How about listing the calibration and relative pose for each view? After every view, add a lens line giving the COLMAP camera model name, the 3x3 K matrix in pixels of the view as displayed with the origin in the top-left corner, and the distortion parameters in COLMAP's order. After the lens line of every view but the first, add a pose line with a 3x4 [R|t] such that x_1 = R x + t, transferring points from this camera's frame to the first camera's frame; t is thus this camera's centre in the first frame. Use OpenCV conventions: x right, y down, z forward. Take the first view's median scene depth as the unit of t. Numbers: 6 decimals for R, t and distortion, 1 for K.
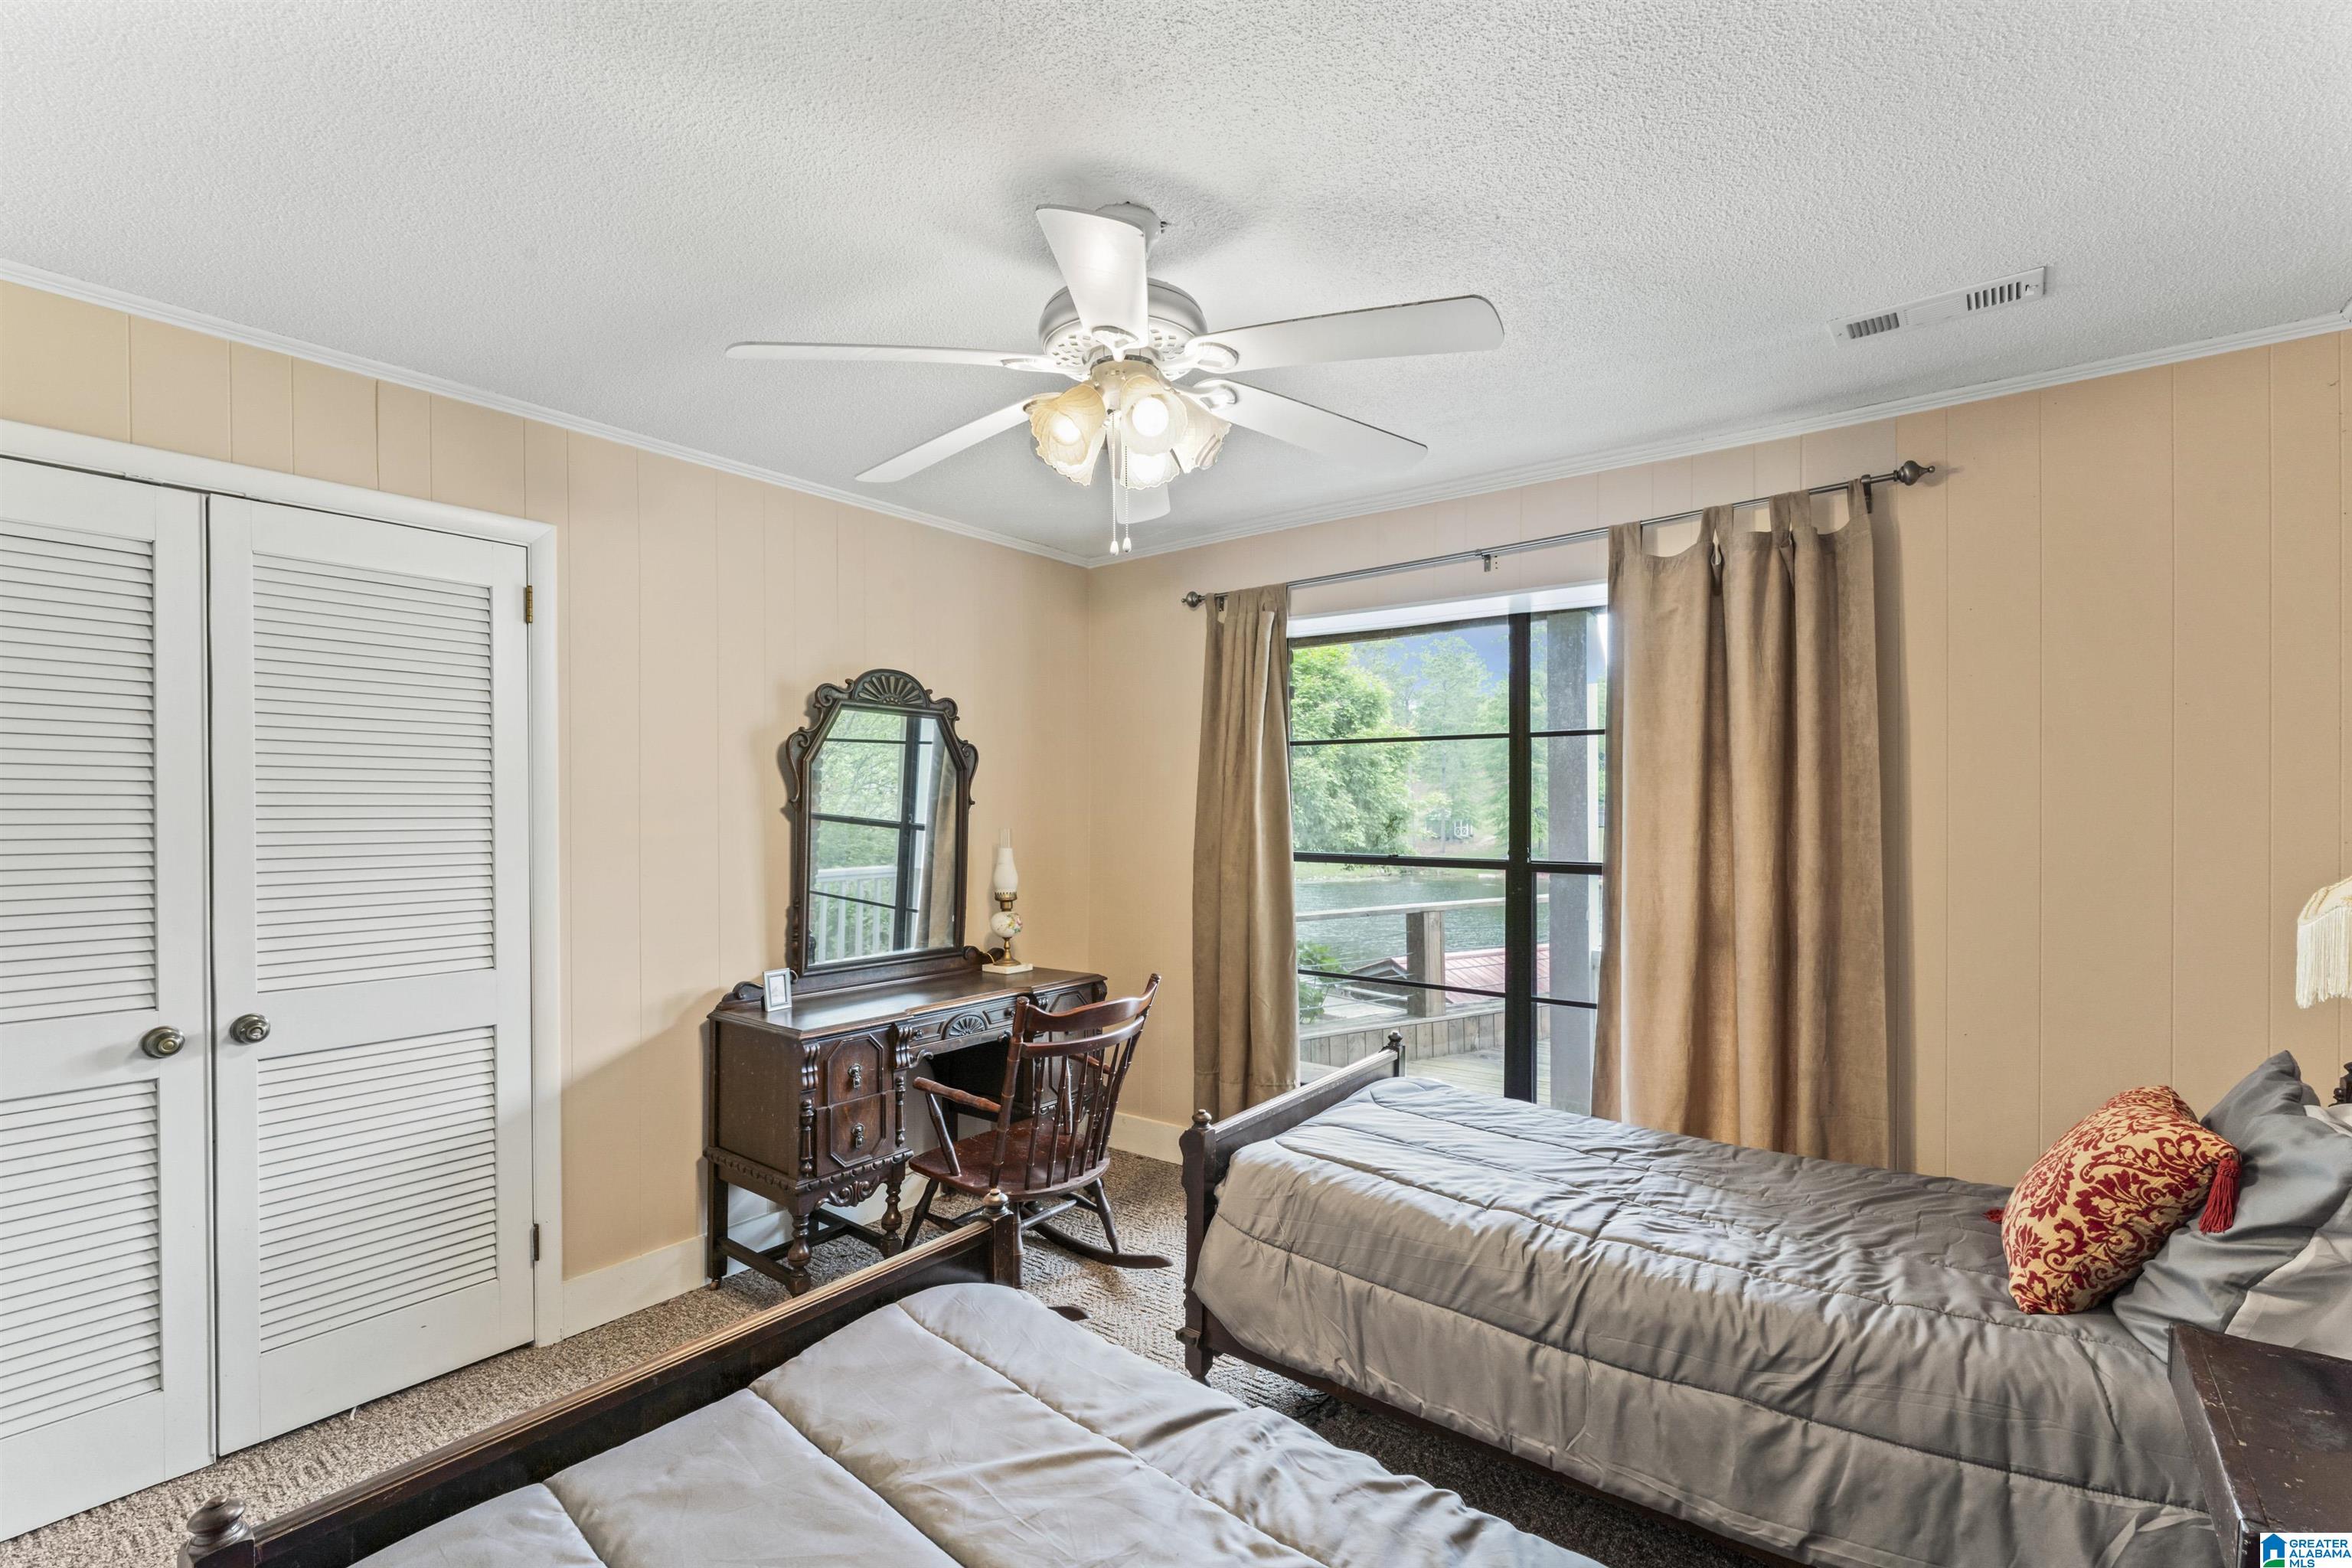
lens RADIAL K [[1033.5, 0, 1181.5], [0, 1033.5, 803.6], [0, 0, 1]] dist [-0.001118, -0.000188]
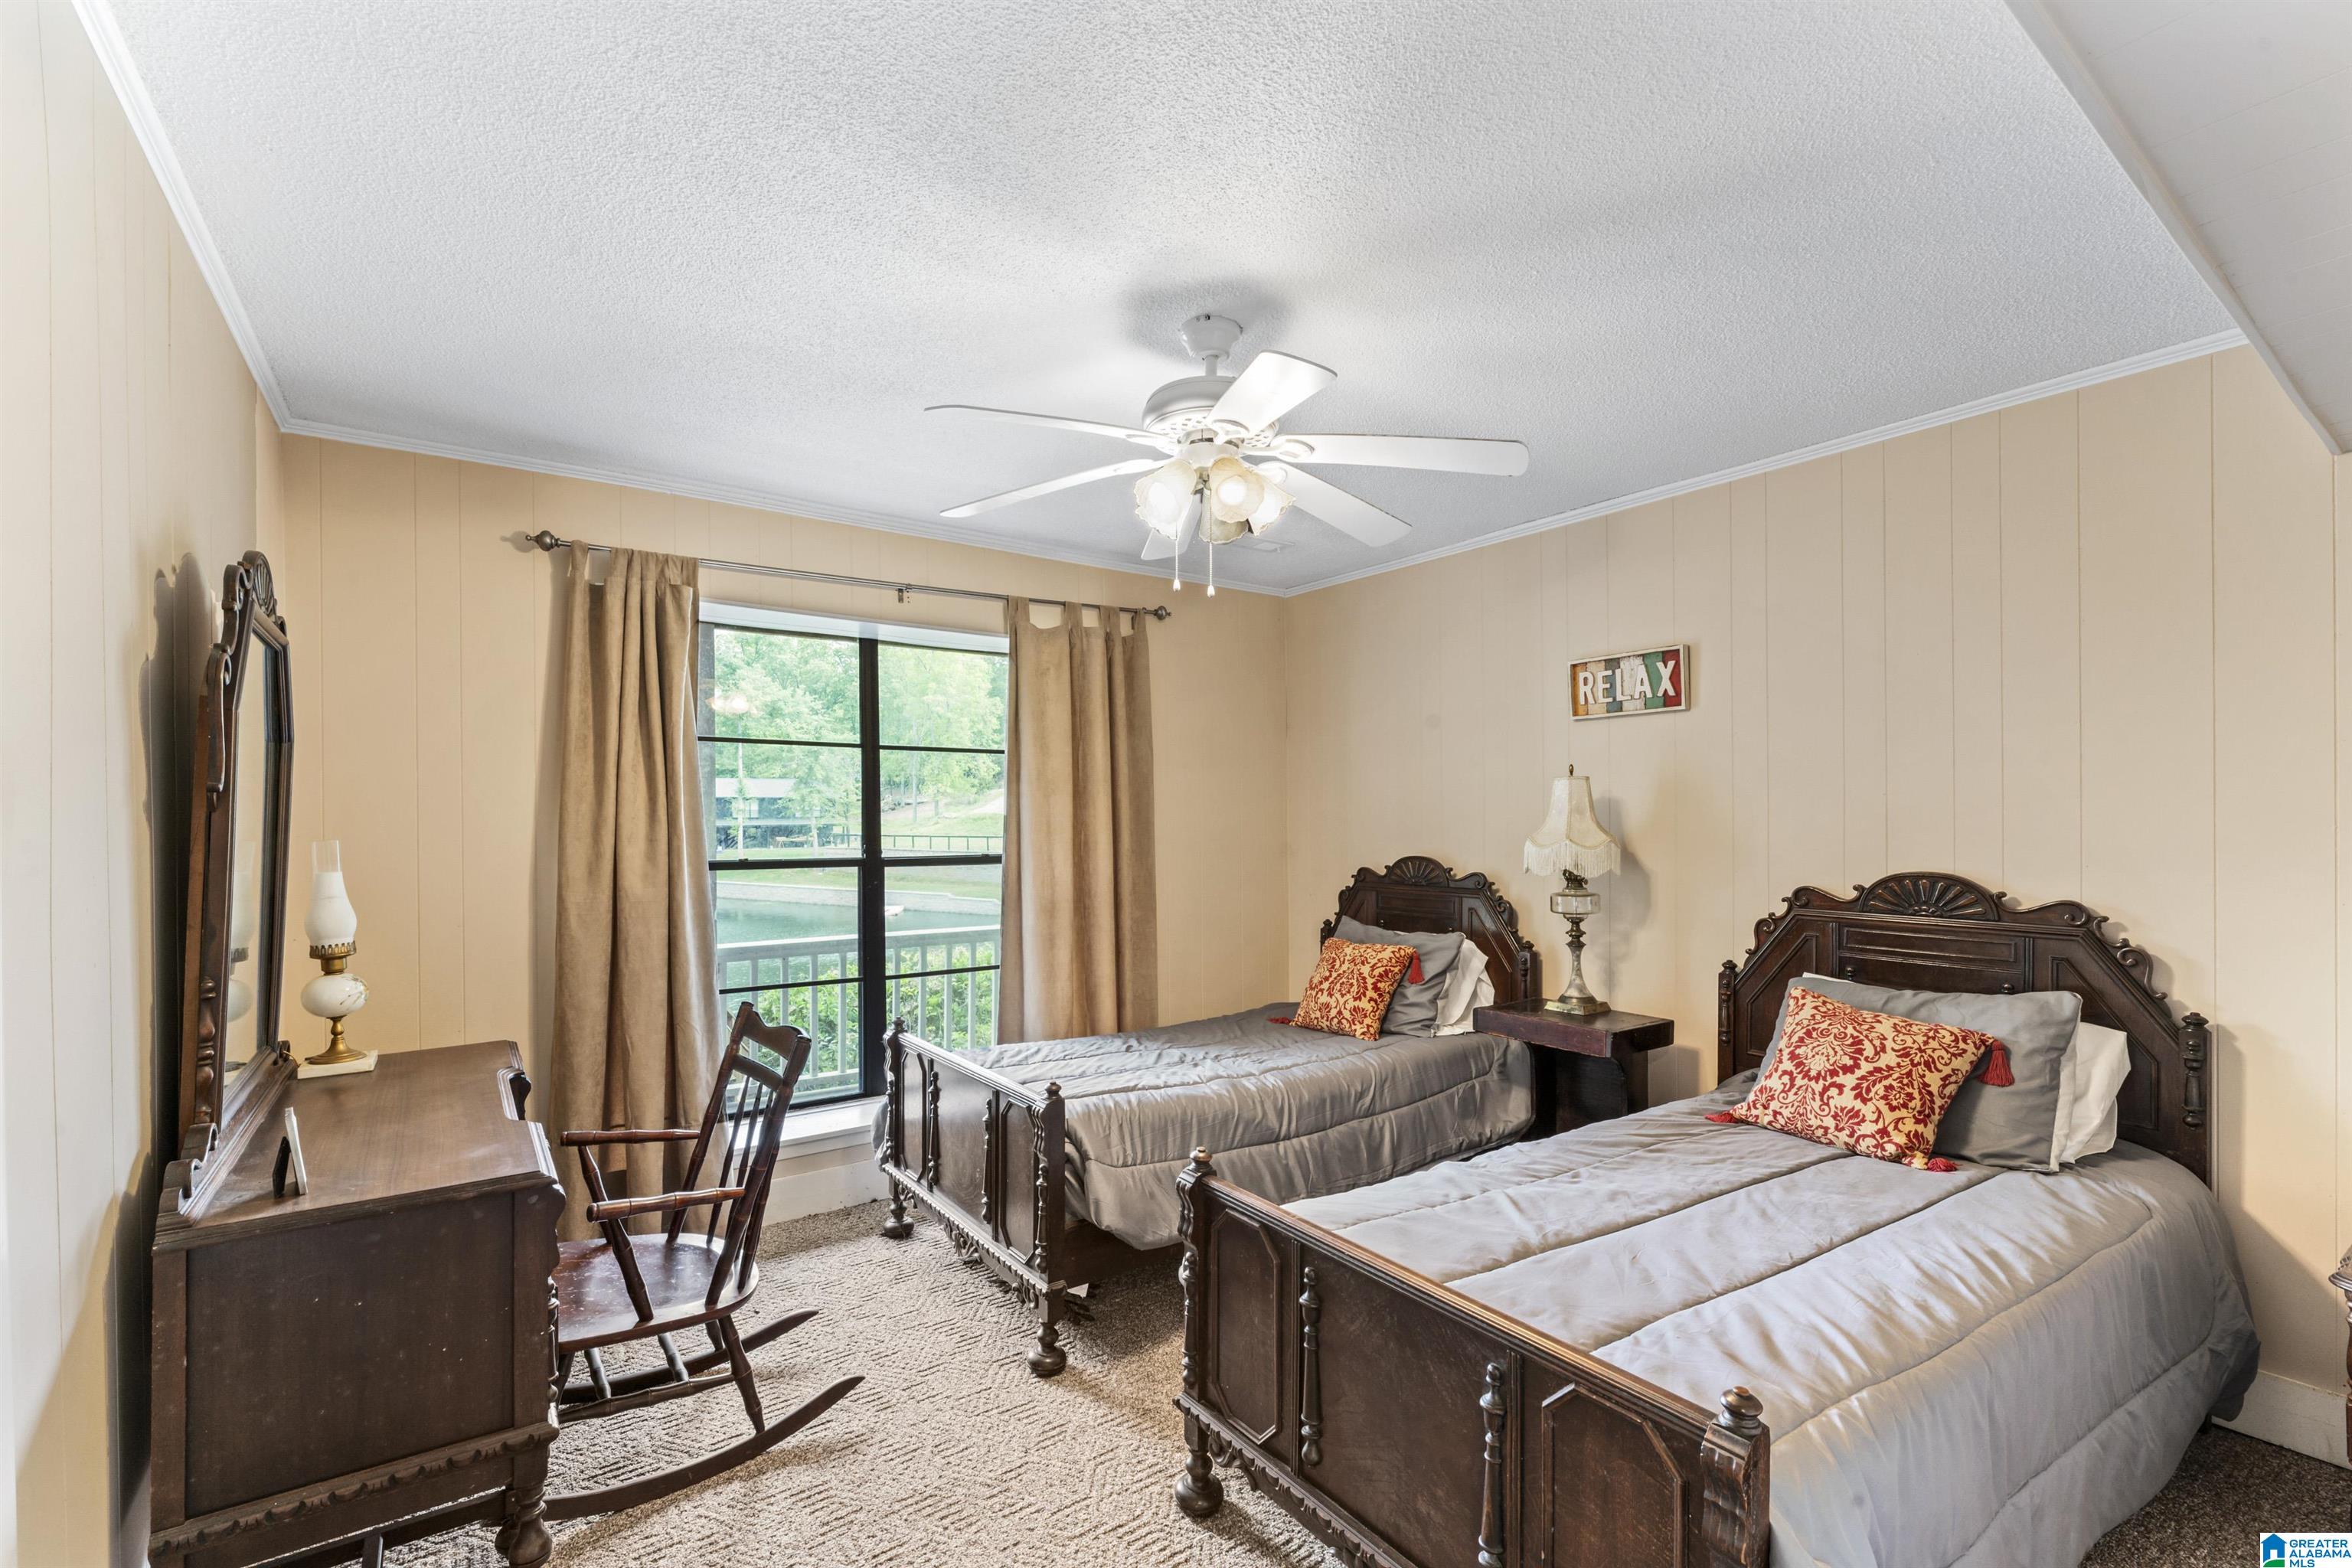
lens RADIAL K [[1005.5, 0, 1178.7], [0, 1005.5, 798.0], [0, 0, 1]] dist [-0.000227, -0.000256]
pose [[0.294705, 0.016047, 0.955454, -0.753009], [-0.006046, 0.999870, -0.014928, 0.005741], [-0.955569, -0.001378, 0.294763, 0.427408]]
